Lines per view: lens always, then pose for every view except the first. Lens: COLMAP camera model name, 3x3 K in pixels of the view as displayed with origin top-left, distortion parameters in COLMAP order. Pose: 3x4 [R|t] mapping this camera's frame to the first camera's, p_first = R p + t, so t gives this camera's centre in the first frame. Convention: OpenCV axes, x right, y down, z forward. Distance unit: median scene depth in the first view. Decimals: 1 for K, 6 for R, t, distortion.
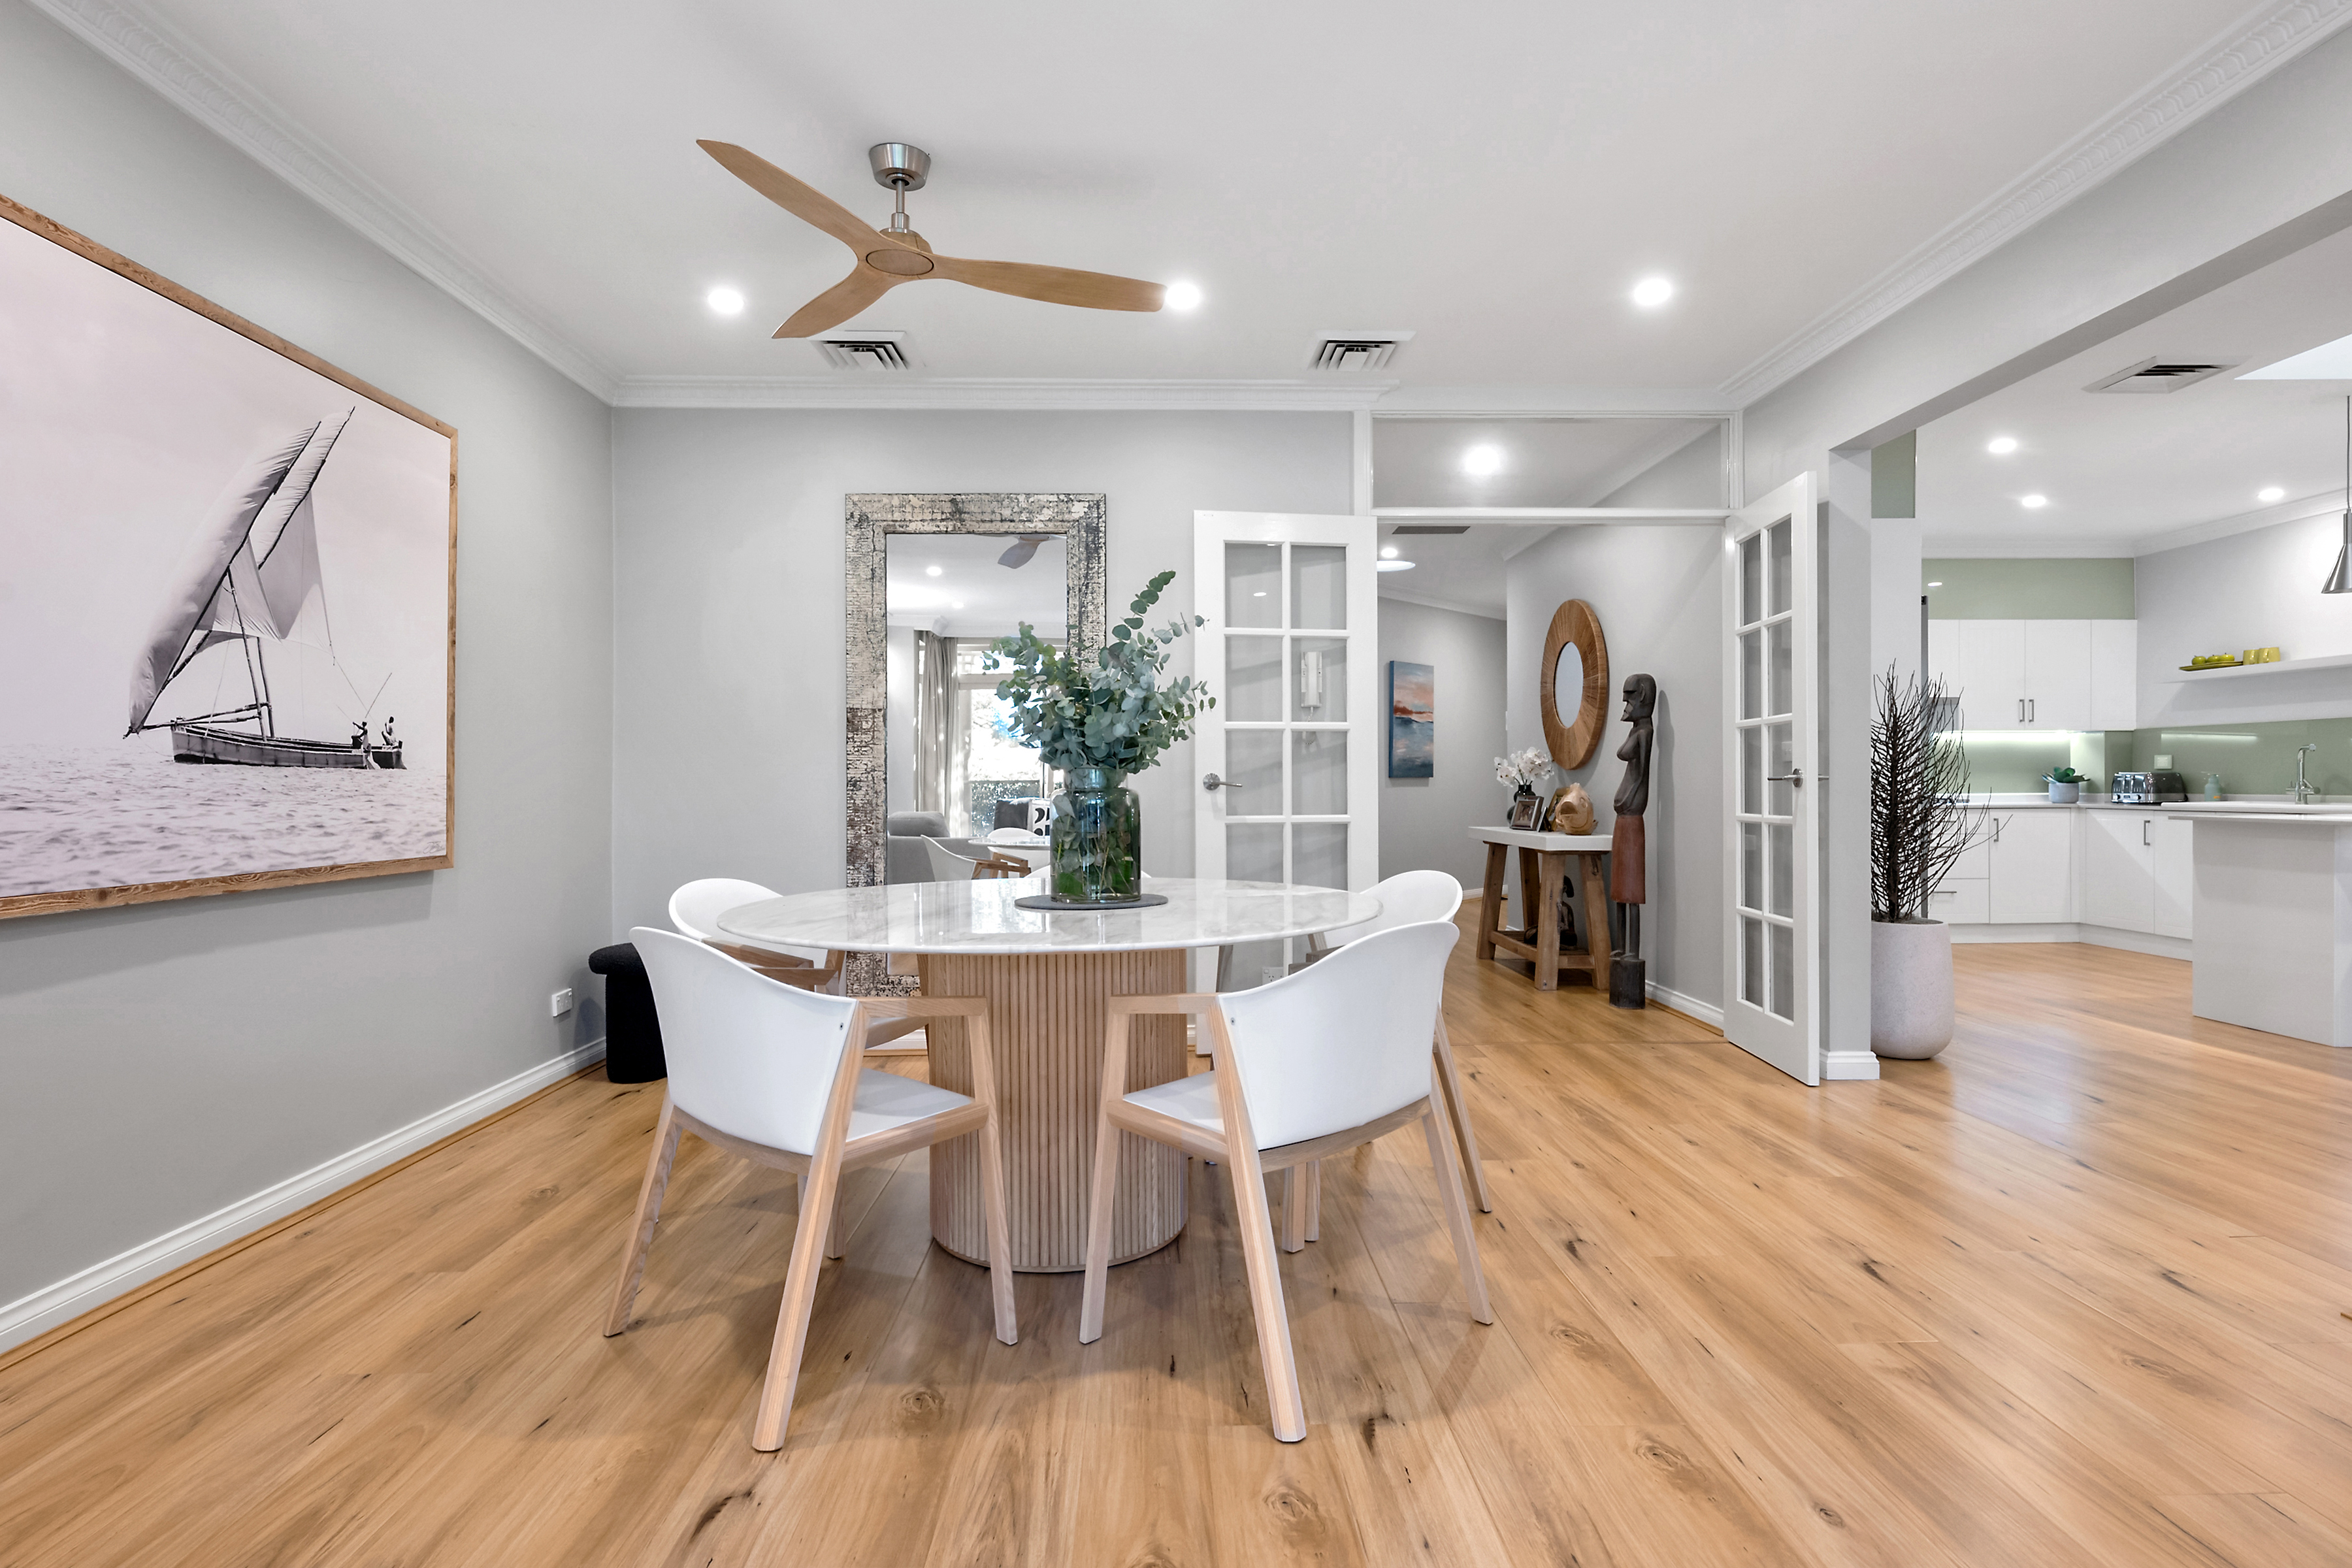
lens RADIAL K [[1241.4, 0, 1187.9], [0, 1241.4, 788.2], [0, 0, 1]] dist [0.006540, 0.000817]
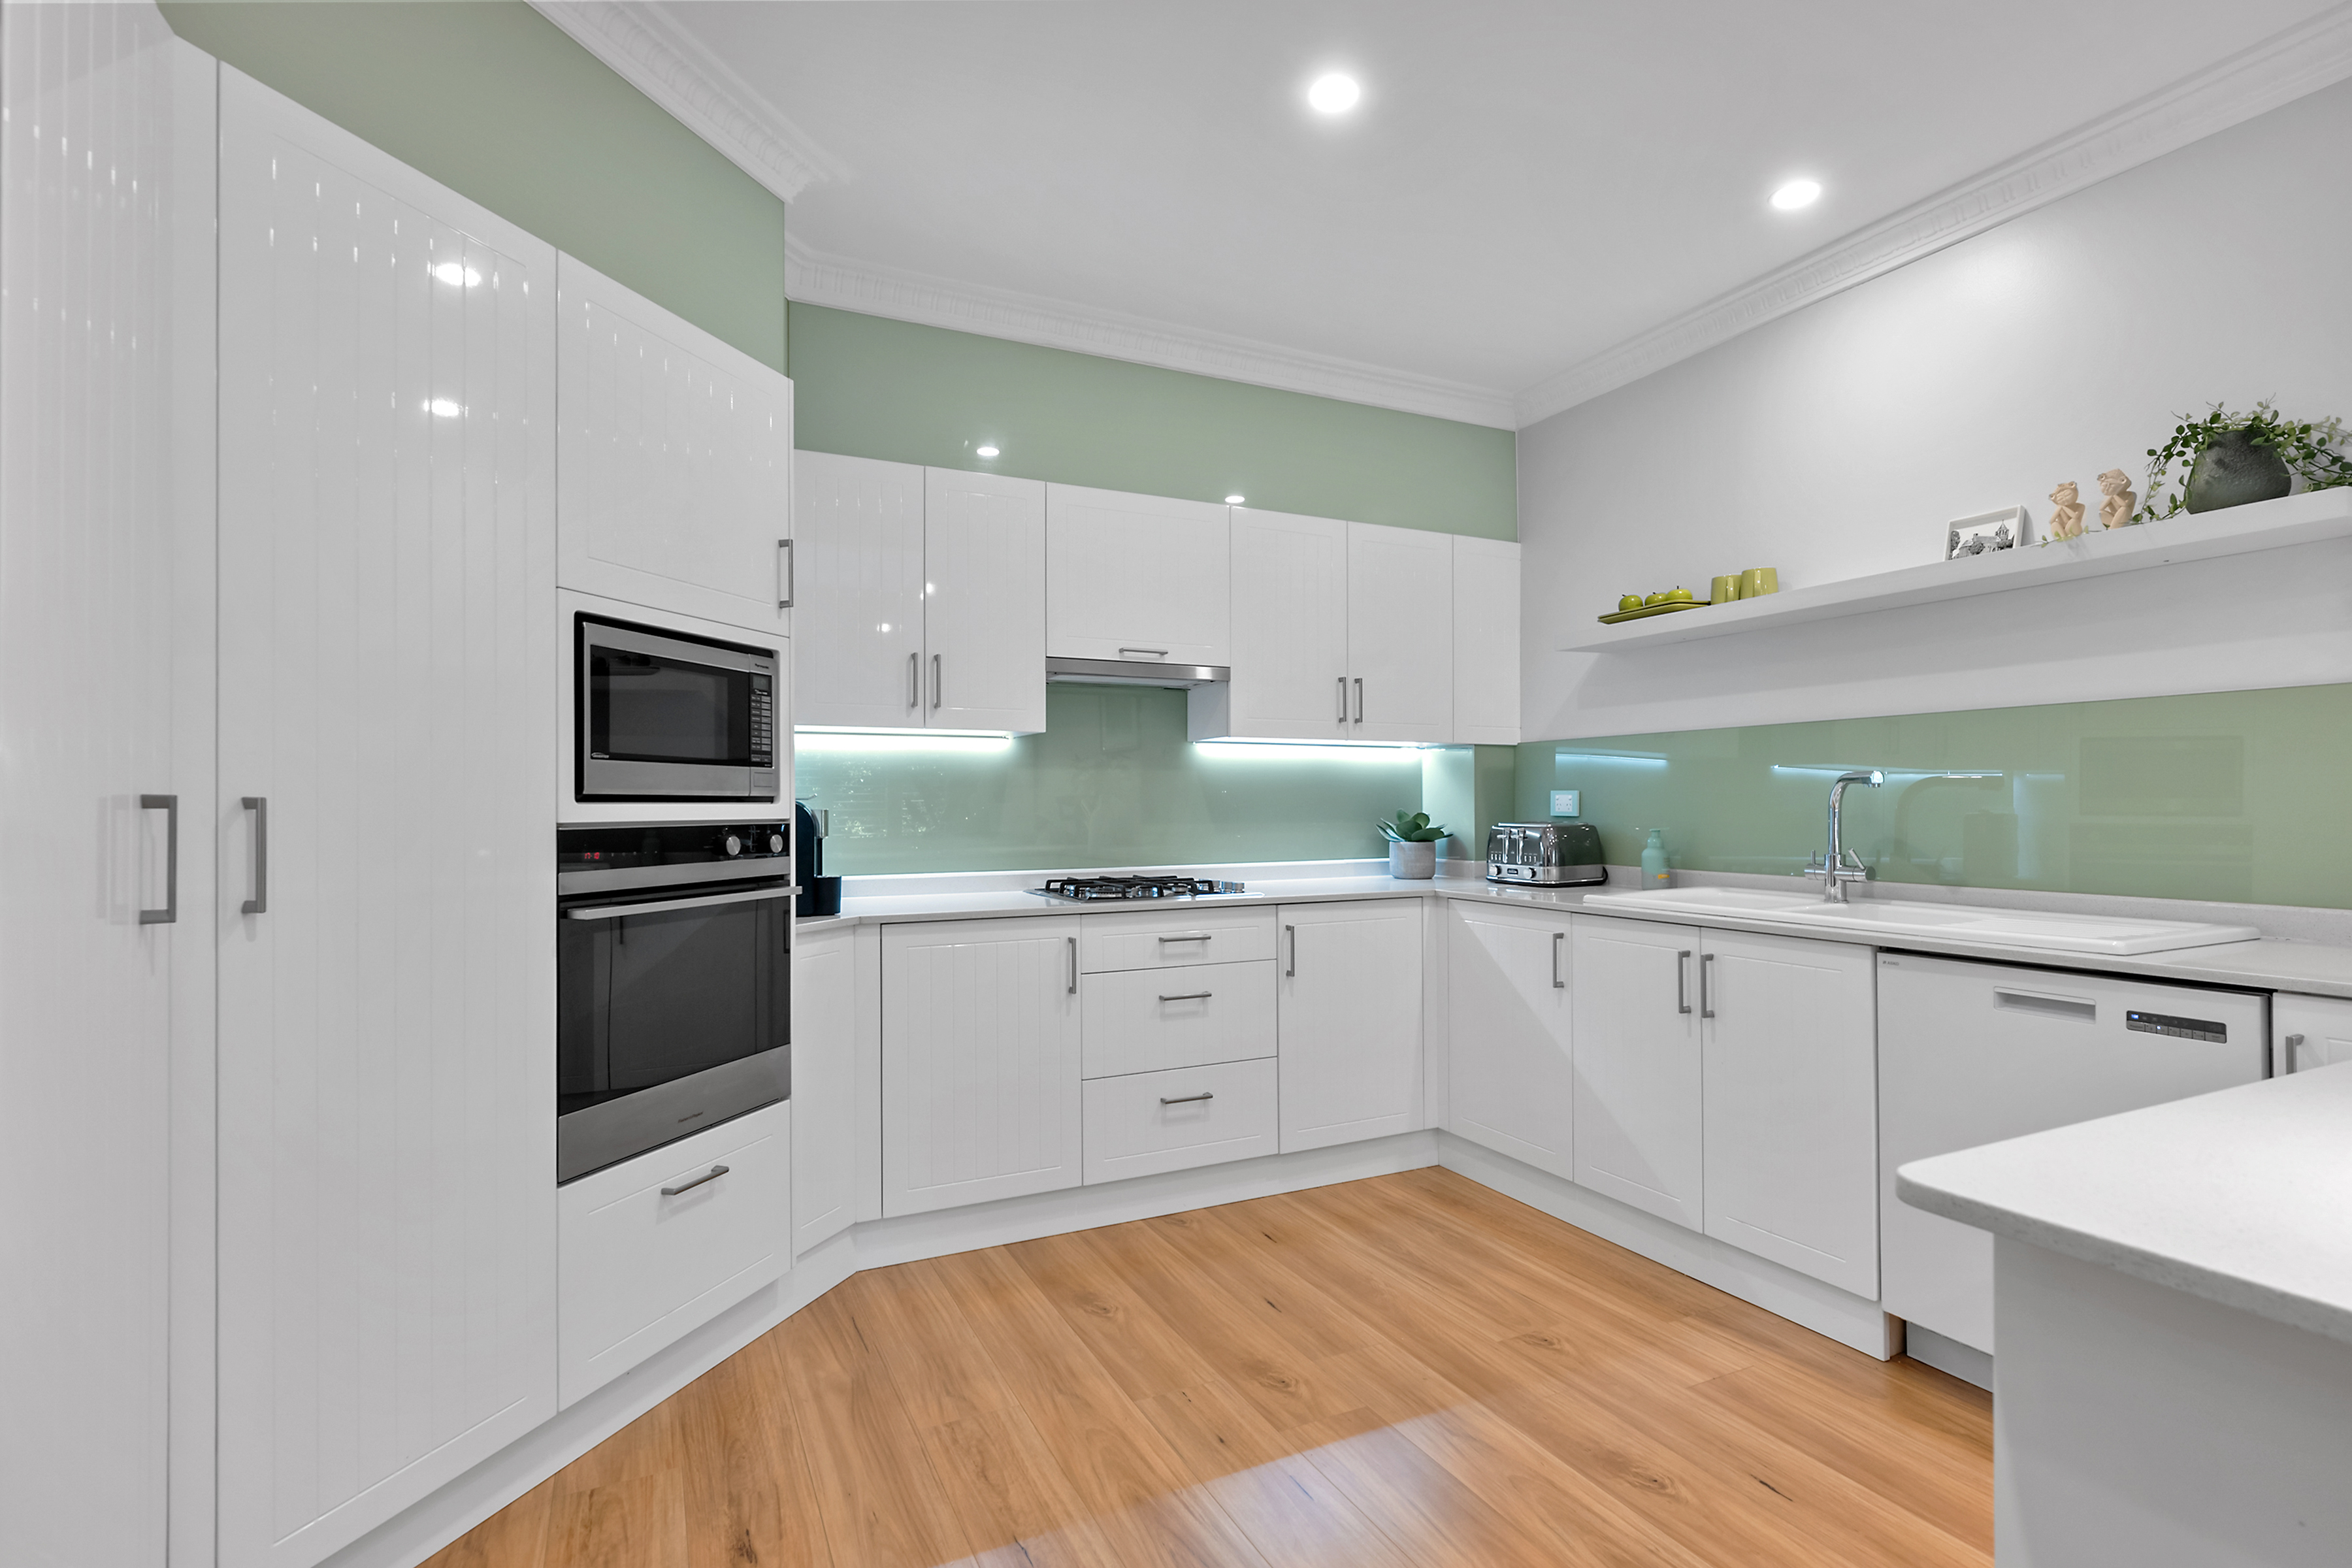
lens RADIAL K [[1139.2, 0, 1219.2], [0, 1139.2, 781.5], [0, 0, 1]] dist [-0.000790, 0.000842]
pose [[0.905662, 0.009139, 0.423902, 0.439639], [0.001848, 0.999673, -0.025499, -0.018246], [-0.423996, 0.023877, 0.905349, 0.618891]]
